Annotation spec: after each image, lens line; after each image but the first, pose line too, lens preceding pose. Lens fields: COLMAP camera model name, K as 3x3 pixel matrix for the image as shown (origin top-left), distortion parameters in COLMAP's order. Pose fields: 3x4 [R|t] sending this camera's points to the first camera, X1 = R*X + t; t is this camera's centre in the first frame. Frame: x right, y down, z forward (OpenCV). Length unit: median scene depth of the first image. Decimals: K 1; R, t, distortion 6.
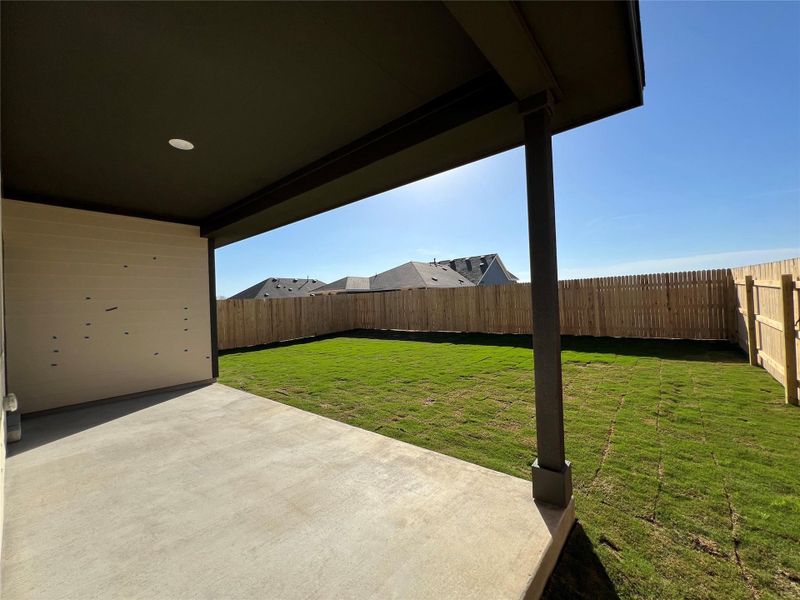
lens RADIAL K [[325.3, 0, 414.9], [0, 325.3, 298.7], [0, 0, 1]] dist [0.000496, -0.000263]
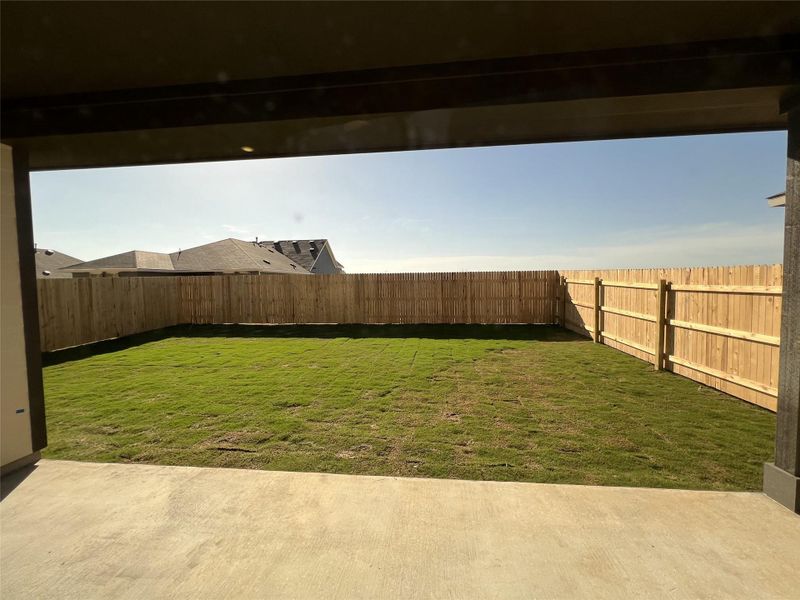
lens RADIAL K [[325.3, 0, 400.3], [0, 325.3, 294.4], [0, 0, 1]] dist [0.000496, -0.000263]
pose [[0.836492, 0.011561, 0.547858, -0.245113], [-0.027021, 0.999431, 0.020166, -0.002356], [-0.547313, -0.031672, 0.836328, 0.185693]]
